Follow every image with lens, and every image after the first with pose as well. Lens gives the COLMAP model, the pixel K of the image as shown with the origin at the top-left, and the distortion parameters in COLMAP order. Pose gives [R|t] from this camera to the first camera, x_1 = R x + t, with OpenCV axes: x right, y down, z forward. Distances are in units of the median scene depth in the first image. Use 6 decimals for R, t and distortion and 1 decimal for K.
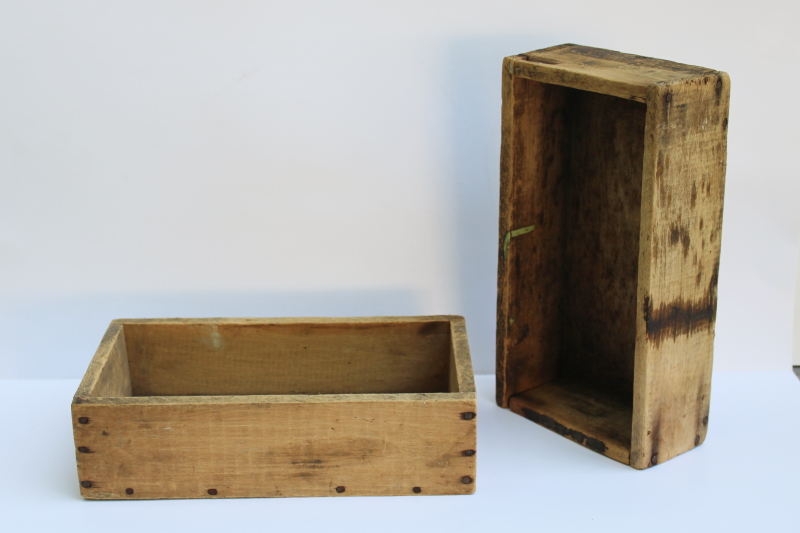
lens RADIAL K [[1178.9, 0, 402.2], [0, 1178.9, 260.4], [0, 0, 1]] dist [-0.017233, 0.000000]
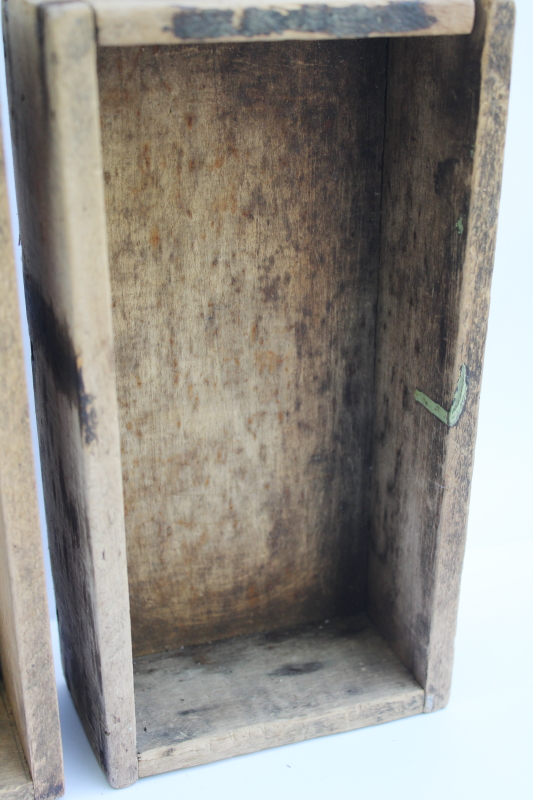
lens RADIAL K [[1178.9, 0, 264.9], [0, 1178.9, 388.5], [0, 0, 1]] dist [-0.017233, 0.000000]
pose [[-0.875759, -0.216406, 0.431525, -0.046222], [-0.141457, -0.739620, -0.657991, 0.311413], [0.461558, -0.637284, 0.617117, 0.671804]]
